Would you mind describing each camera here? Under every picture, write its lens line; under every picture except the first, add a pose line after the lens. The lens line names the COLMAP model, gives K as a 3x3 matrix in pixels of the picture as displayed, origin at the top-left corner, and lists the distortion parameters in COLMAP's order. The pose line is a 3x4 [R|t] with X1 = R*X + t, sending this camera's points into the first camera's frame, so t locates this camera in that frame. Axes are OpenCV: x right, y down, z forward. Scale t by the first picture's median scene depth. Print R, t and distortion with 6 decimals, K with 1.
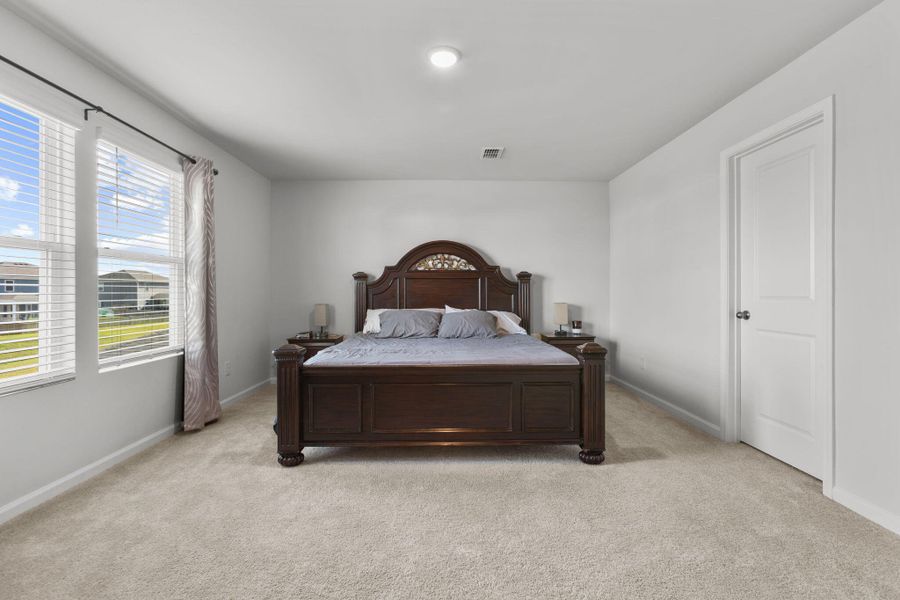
lens RADIAL K [[398.6, 0, 450.1], [0, 398.6, 288.1], [0, 0, 1]] dist [-0.025348, 0.015332]
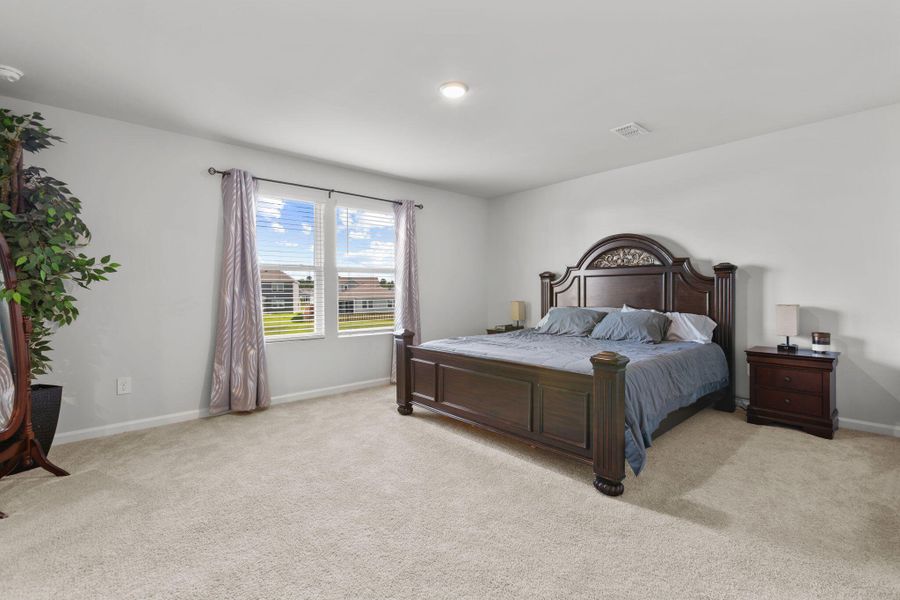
lens RADIAL K [[400.6, 0, 452.0], [0, 400.6, 291.8], [0, 0, 1]] dist [-0.003220, 0.000025]
pose [[0.656209, -0.000540, -0.754579, 0.487713], [0.014900, 0.999814, 0.012242, -0.003565], [0.754432, -0.019276, 0.656095, 0.119680]]
